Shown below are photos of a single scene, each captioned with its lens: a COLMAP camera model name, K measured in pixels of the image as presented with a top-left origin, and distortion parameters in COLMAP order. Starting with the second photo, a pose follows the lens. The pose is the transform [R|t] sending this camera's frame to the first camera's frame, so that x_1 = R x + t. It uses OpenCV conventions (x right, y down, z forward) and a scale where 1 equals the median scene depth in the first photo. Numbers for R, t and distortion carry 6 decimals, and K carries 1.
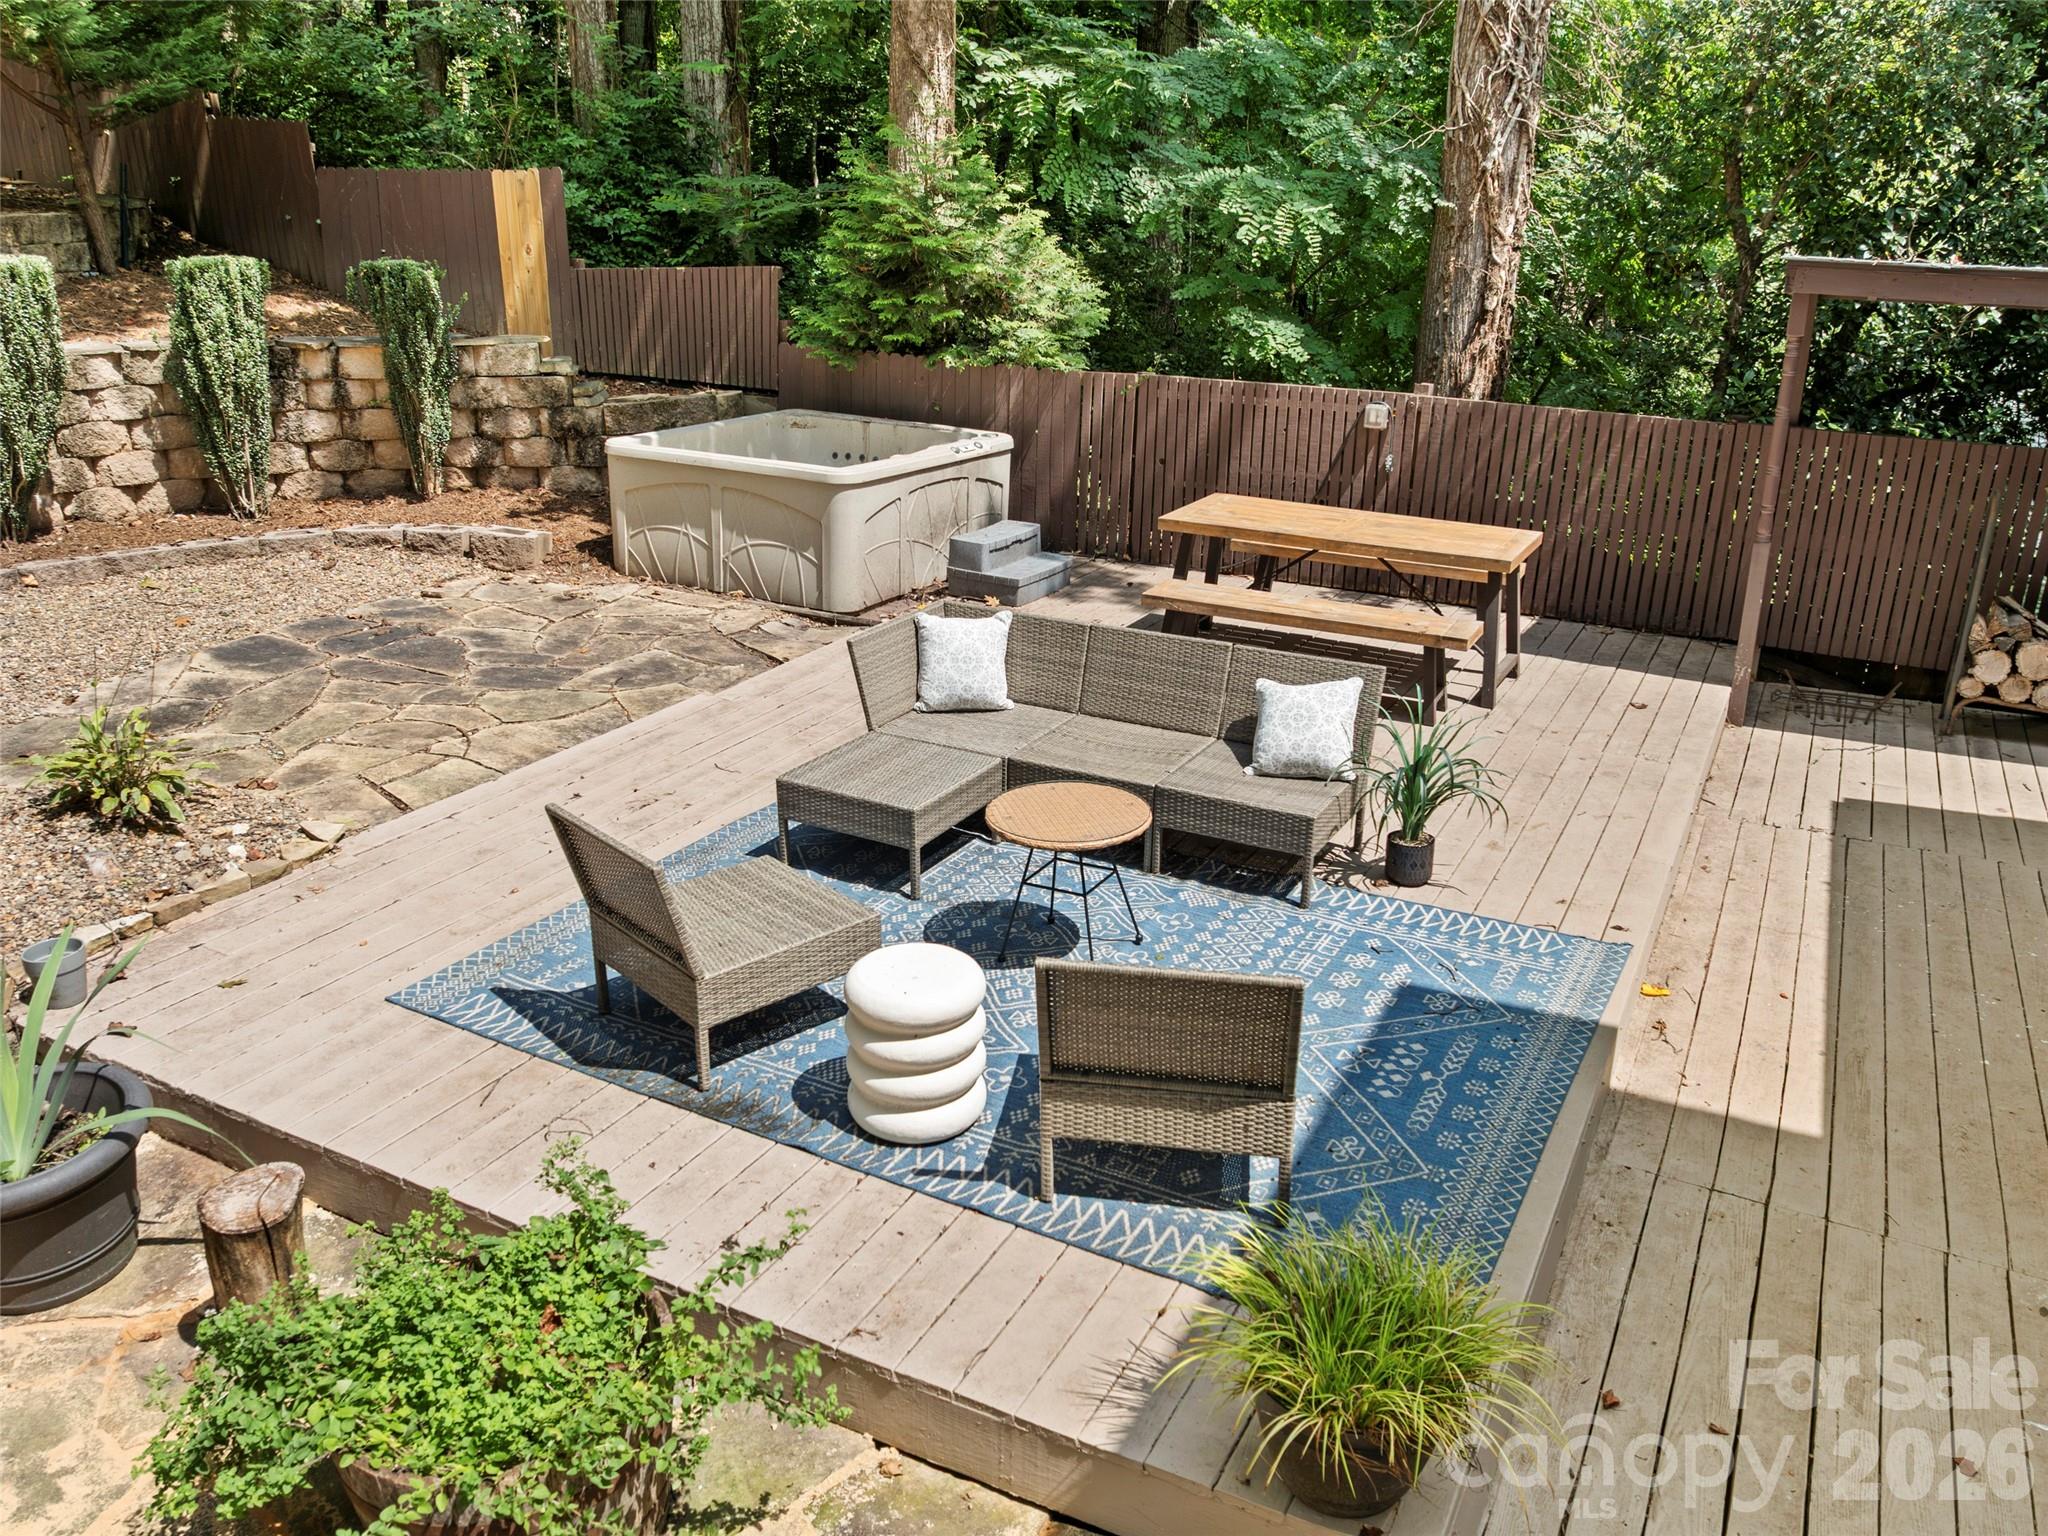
lens RADIAL K [[1548.7, 0, 1027.7], [0, 1548.7, 767.7], [0, 0, 1]] dist [-0.038165, 0.005901]
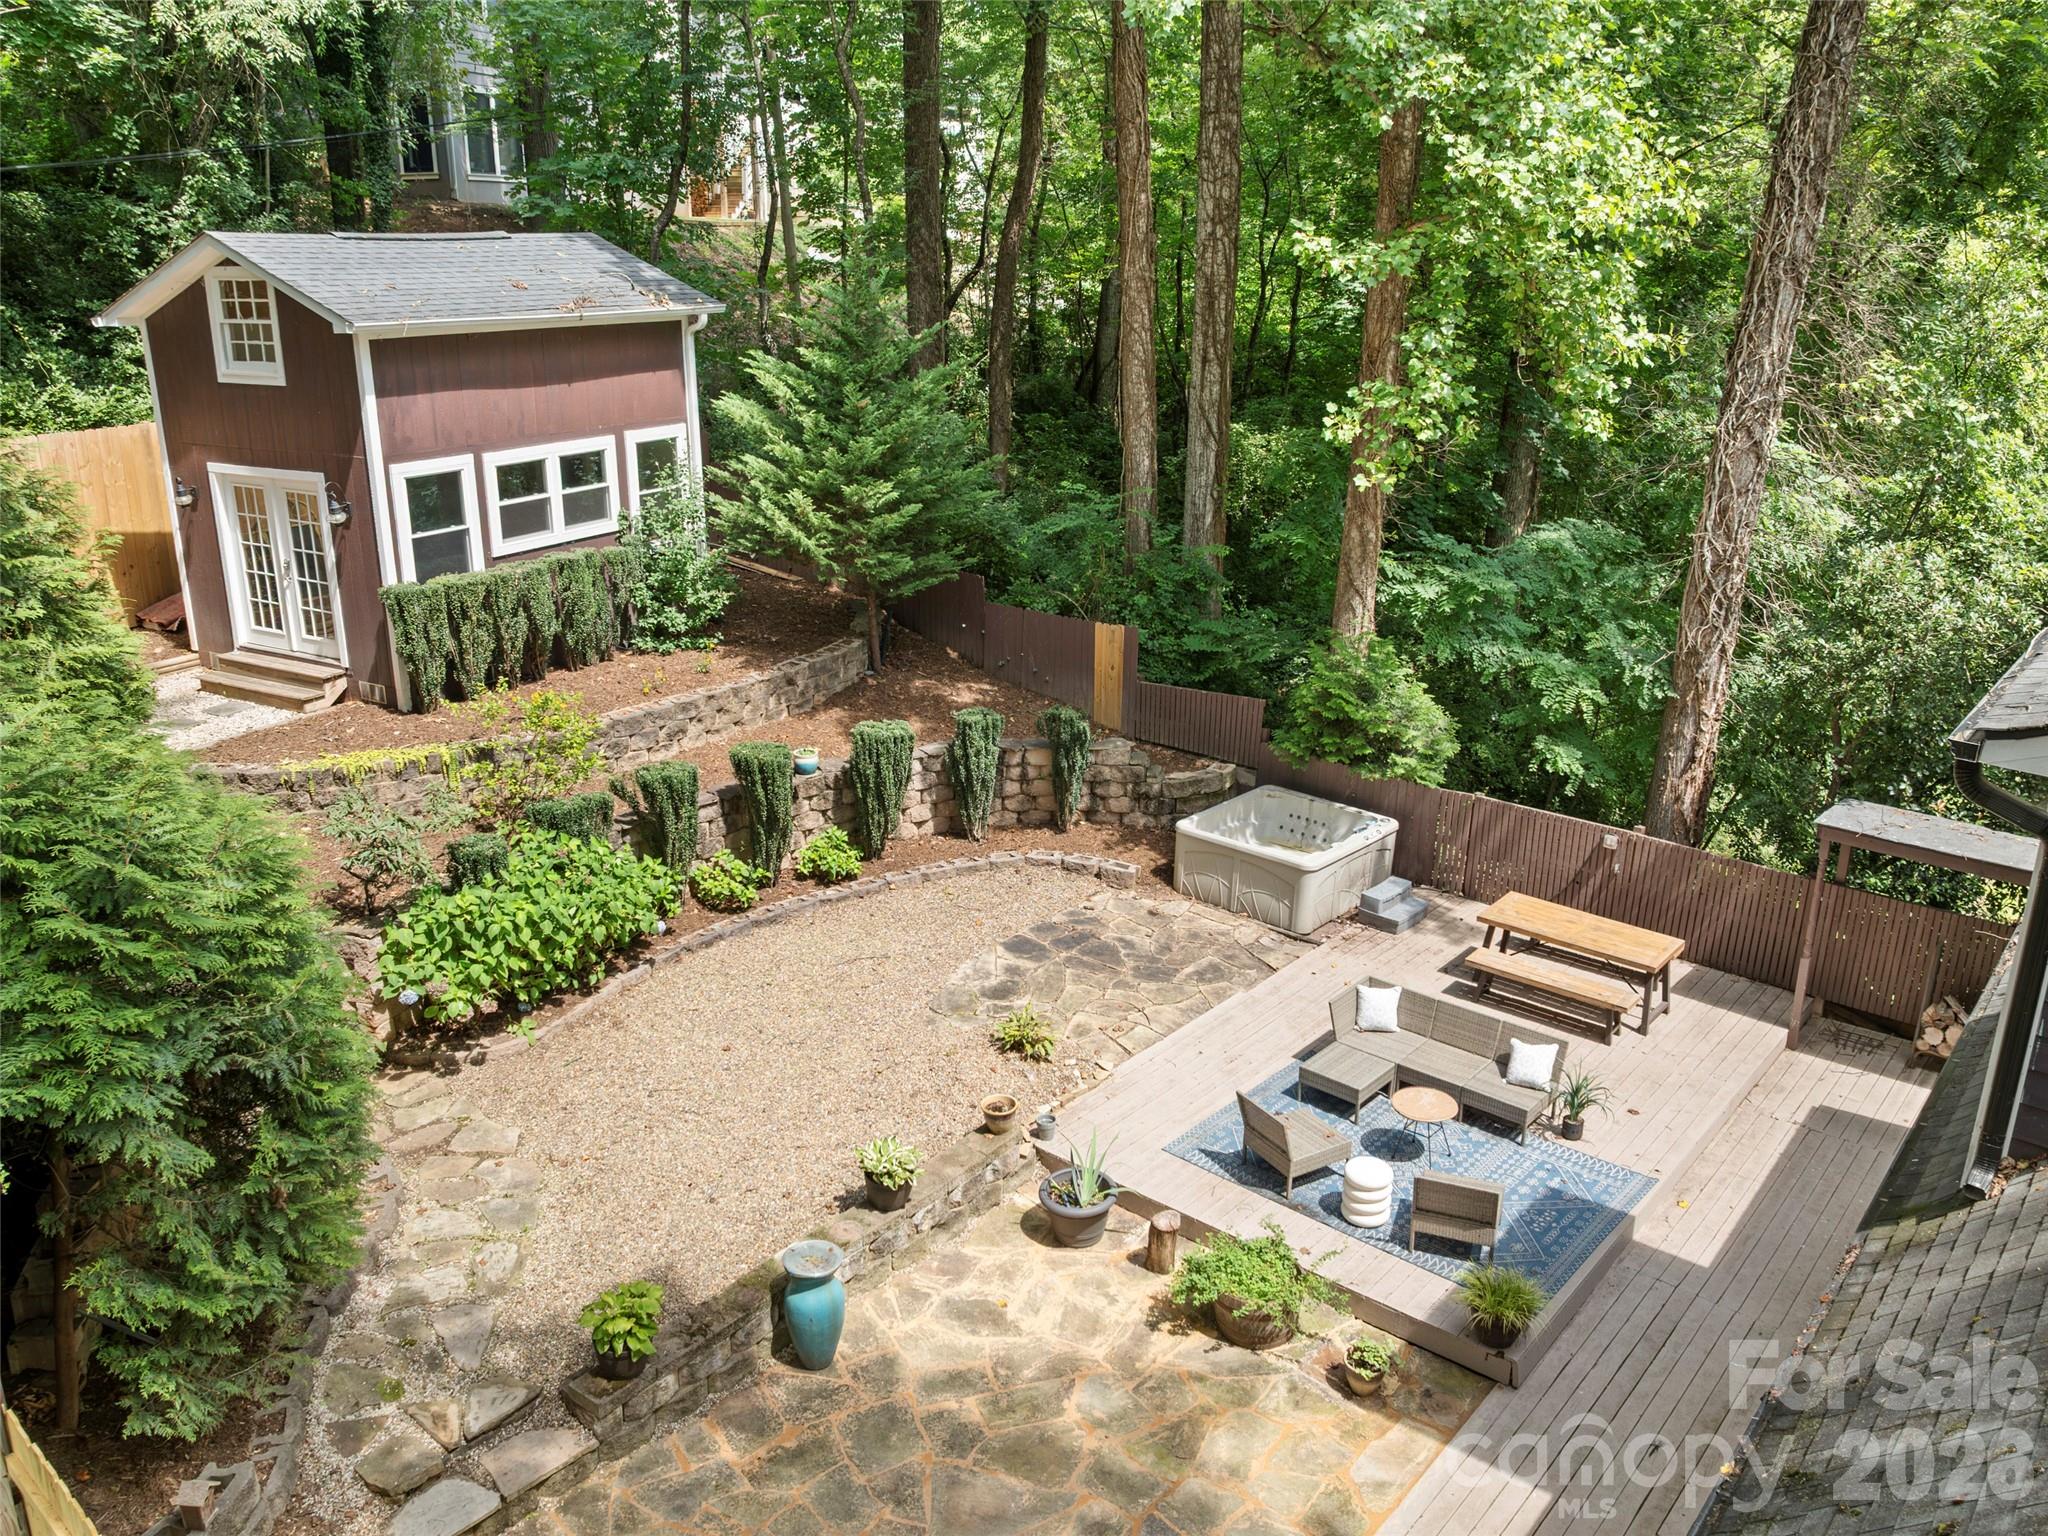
lens RADIAL K [[1548.7, 0, 1018.9], [0, 1548.7, 769.3], [0, 0, 1]] dist [-0.038165, 0.005901]
pose [[0.974162, 0.063802, -0.216653, -0.069344], [-0.071312, 0.997088, -0.027018, -0.255484], [0.214299, 0.041770, 0.975875, -1.043982]]
